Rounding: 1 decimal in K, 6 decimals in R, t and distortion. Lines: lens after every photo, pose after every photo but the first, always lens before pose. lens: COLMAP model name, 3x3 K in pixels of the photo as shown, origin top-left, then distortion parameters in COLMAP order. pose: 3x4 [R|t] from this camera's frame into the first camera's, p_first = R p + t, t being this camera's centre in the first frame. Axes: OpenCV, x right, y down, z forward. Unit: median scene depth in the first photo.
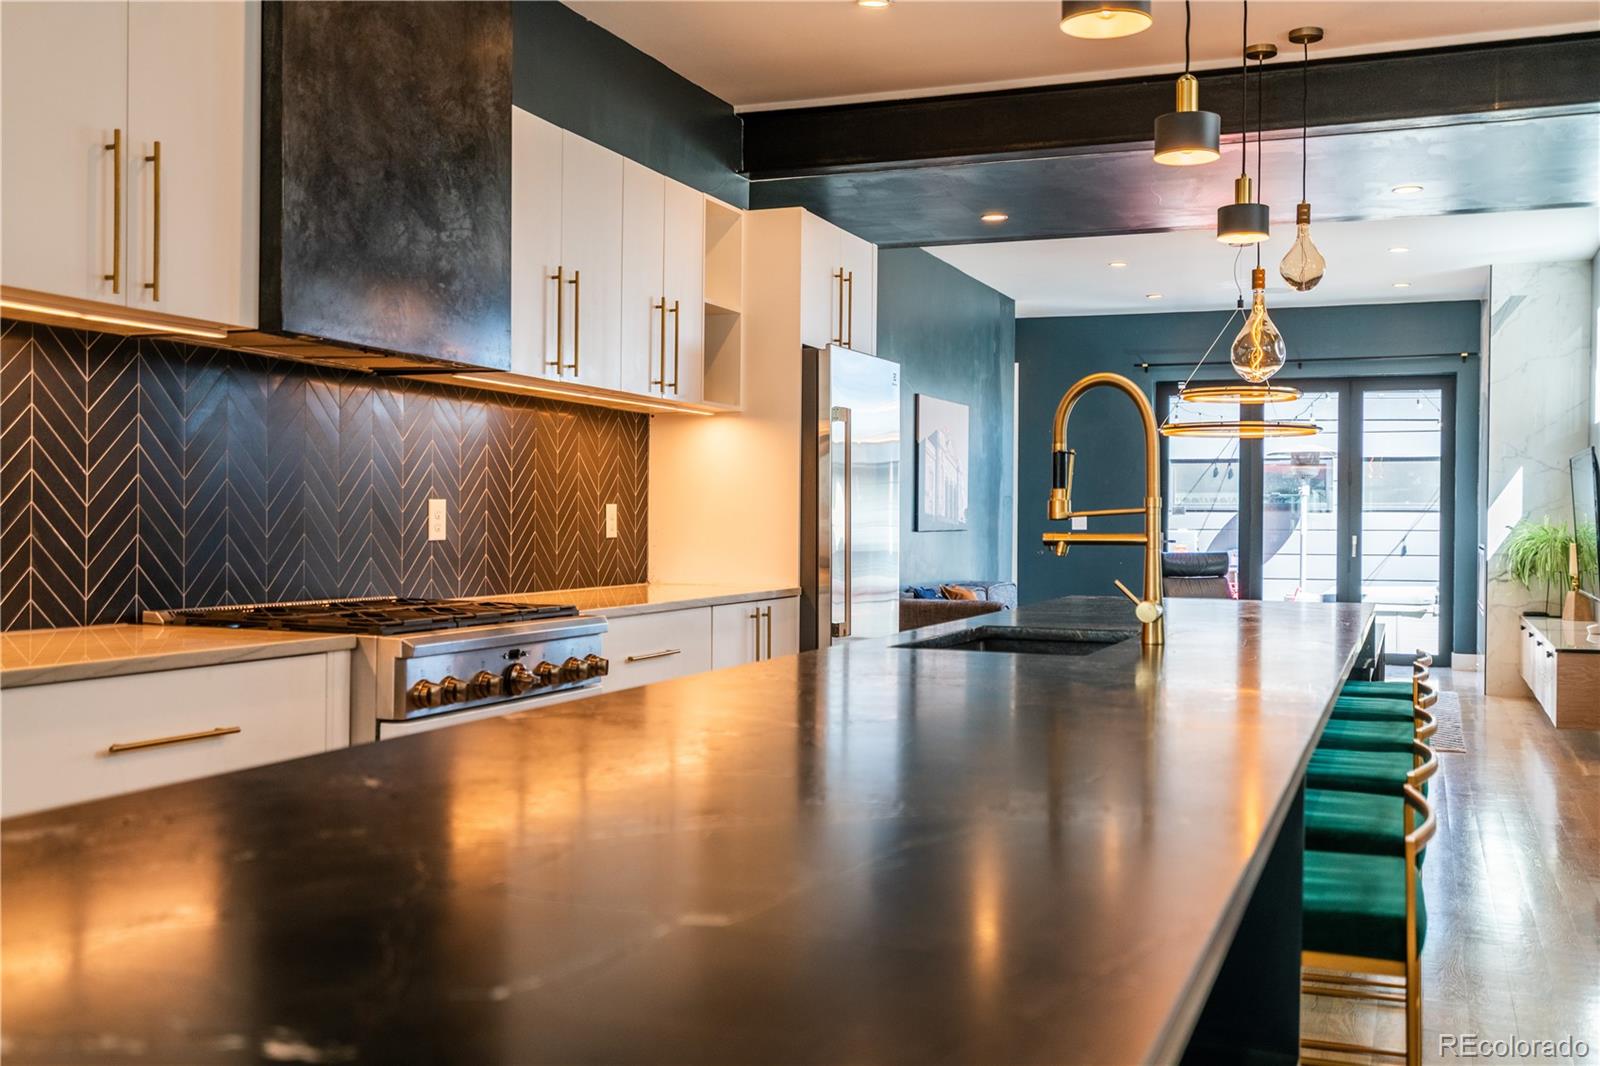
lens RADIAL K [[1575.1, 0, 800.0], [0, 1575.1, 533.0], [0, 0, 1]] dist [0.013209, 0.018661]
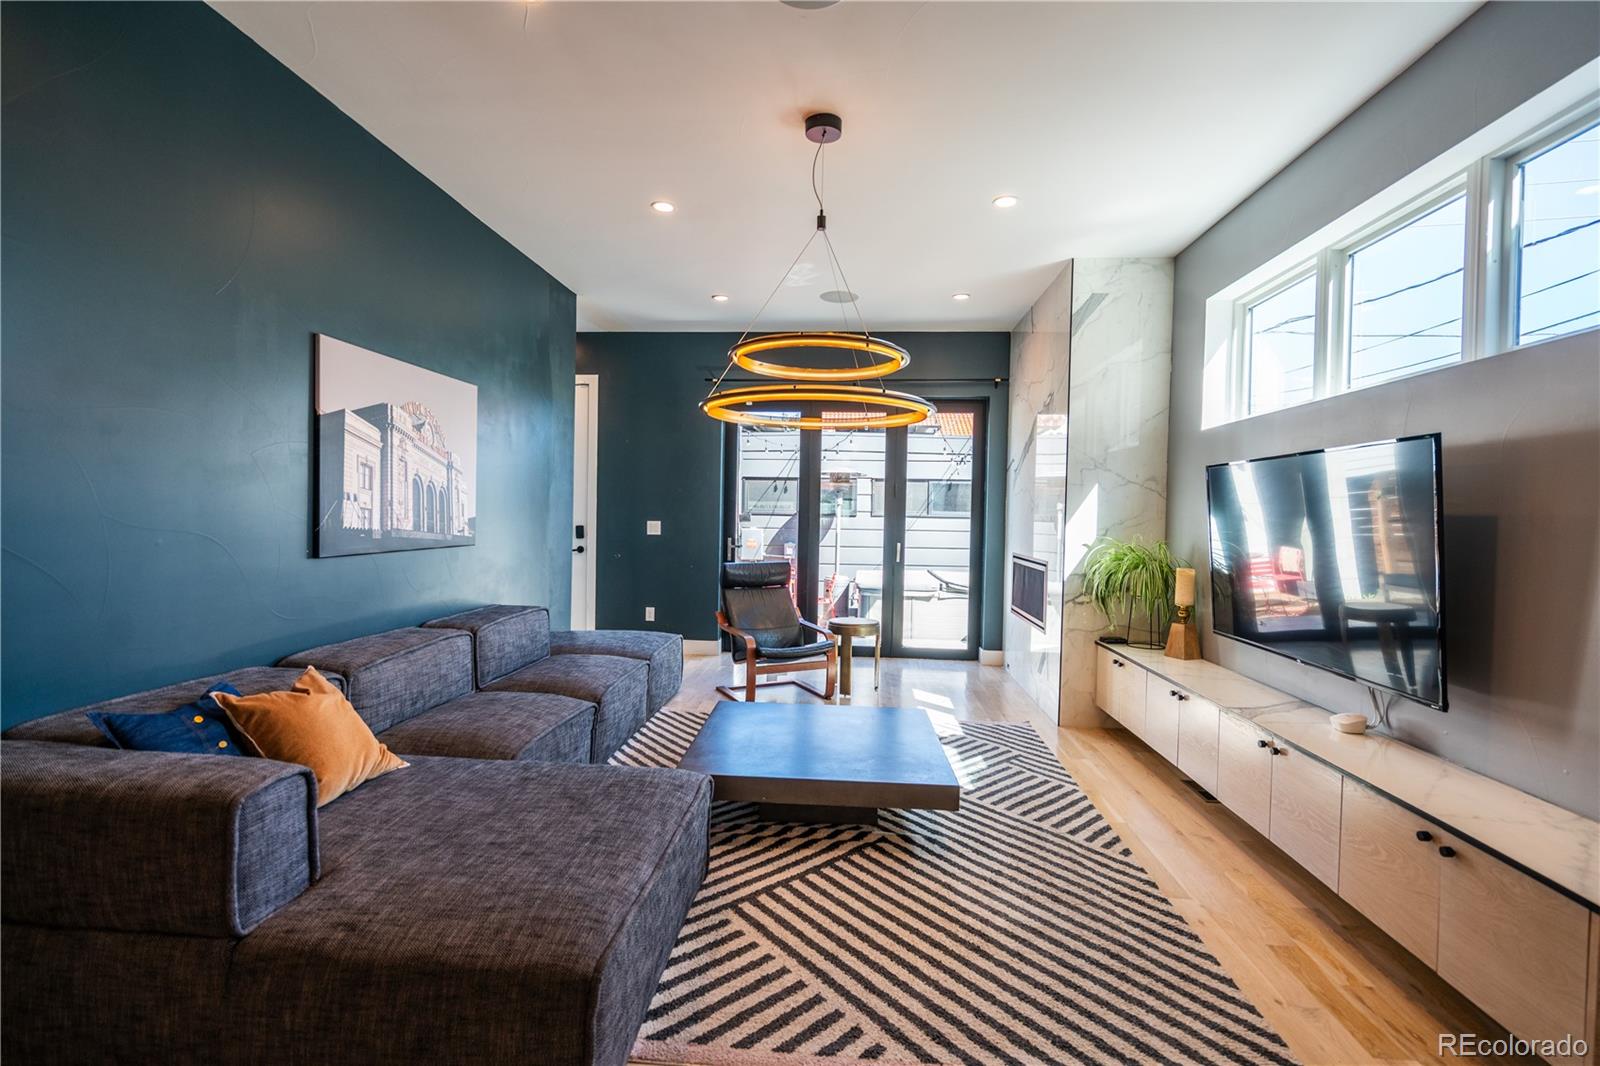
lens RADIAL K [[725.1, 0, 797.5], [0, 725.1, 531.7], [0, 0, 1]] dist [-0.000295, 0.000650]
pose [[0.957917, 0.005717, 0.286990, 0.298696], [-0.011037, 0.999796, 0.016923, -0.030464], [-0.286834, -0.019378, 0.957784, 1.160303]]
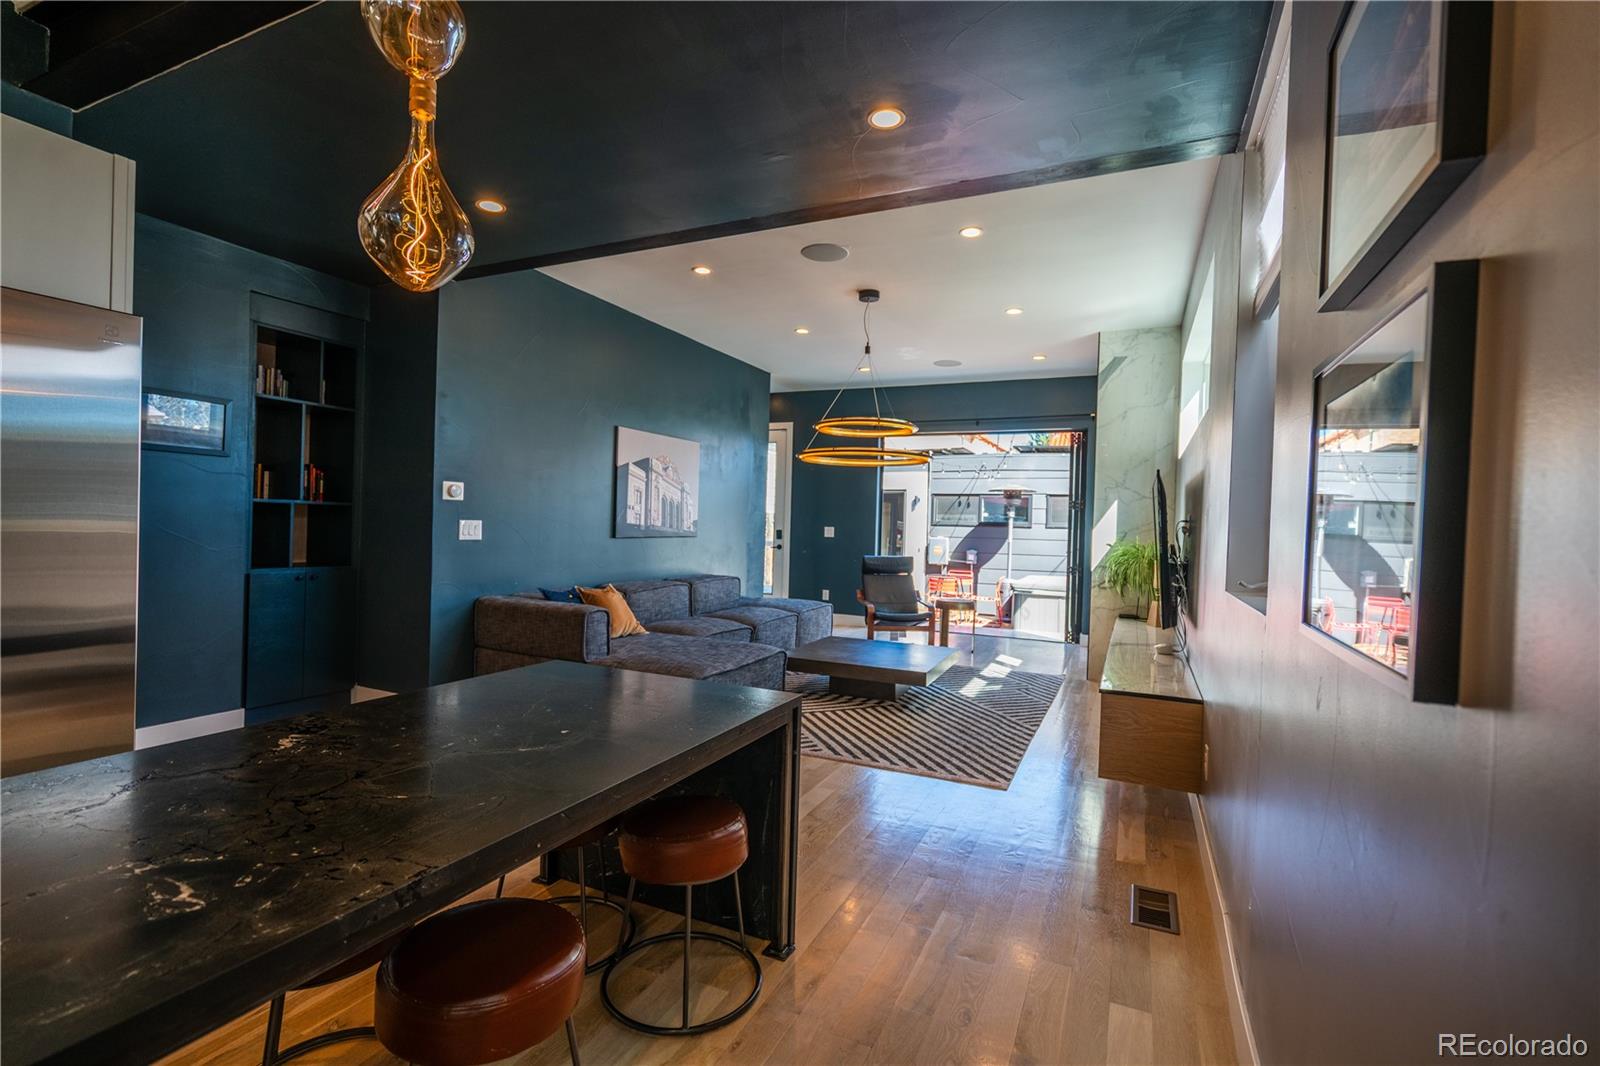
lens RADIAL K [[725.1, 0, 797.5], [0, 725.1, 531.7], [0, 0, 1]] dist [-0.000295, 0.000650]
pose [[0.998020, 0.023407, -0.058374, 0.431032], [-0.023366, 0.999726, 0.001399, -0.016145], [0.058391, -0.000032, 0.998294, 0.760455]]
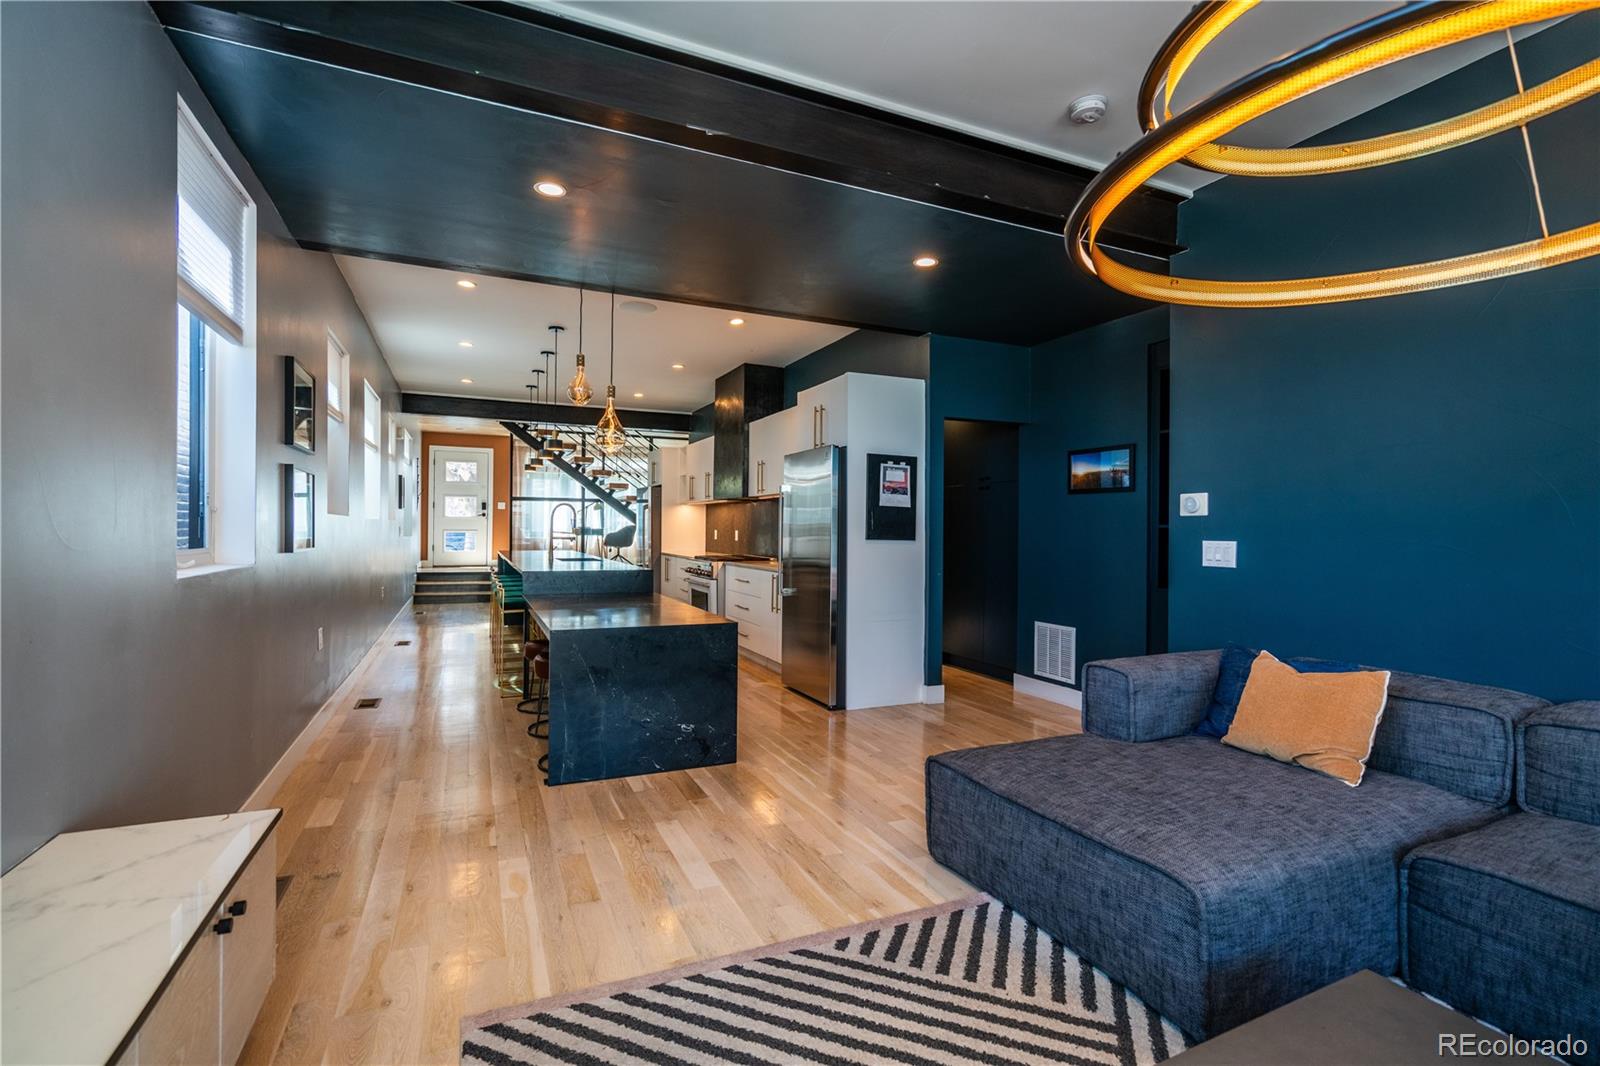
lens RADIAL K [[728.3, 0, 792.9], [0, 728.3, 529.1], [0, 0, 1]] dist [-0.001552, 0.001172]
pose [[-0.702913, -0.017857, -0.711052, 0.693991], [-0.021496, 0.999761, -0.003858, -0.019084], [0.710951, 0.012573, -0.703129, 1.665874]]
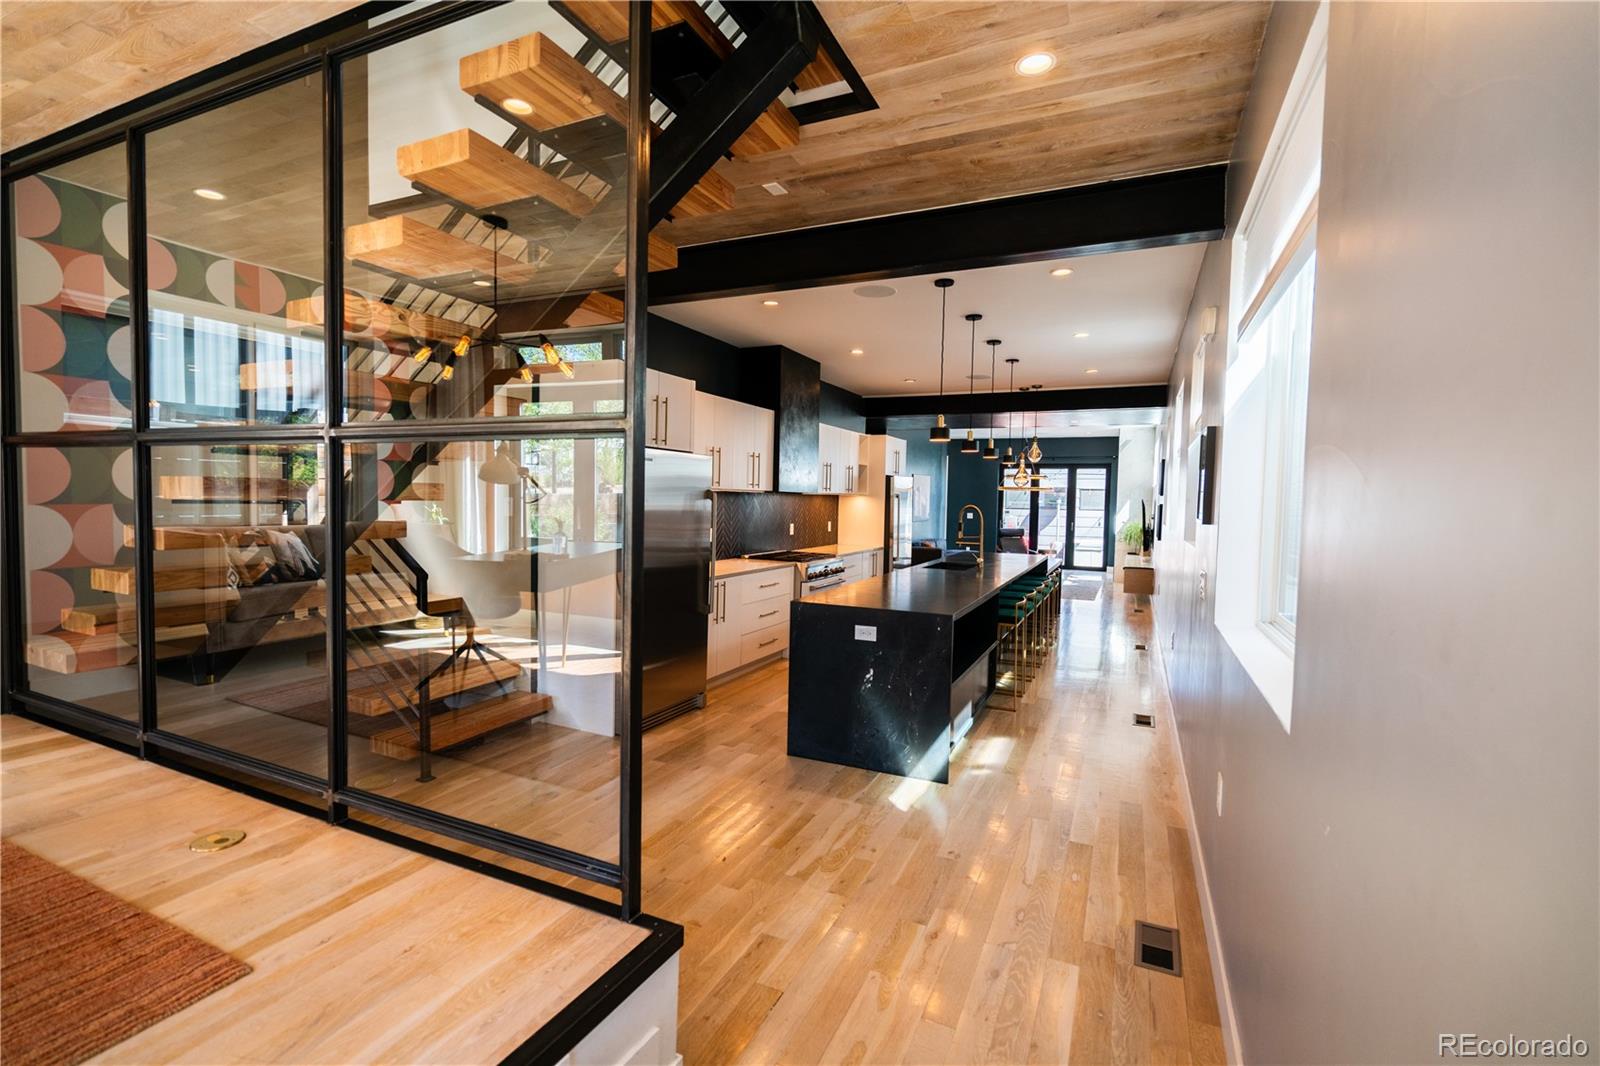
lens RADIAL K [[725.1, 0, 797.5], [0, 725.1, 531.7], [0, 0, 1]] dist [-0.000295, 0.000650]
pose [[0.998042, 0.013764, -0.061019, -0.093429], [-0.011271, 0.999095, 0.041007, -0.060518], [0.061528, -0.040239, 0.997294, -0.587590]]
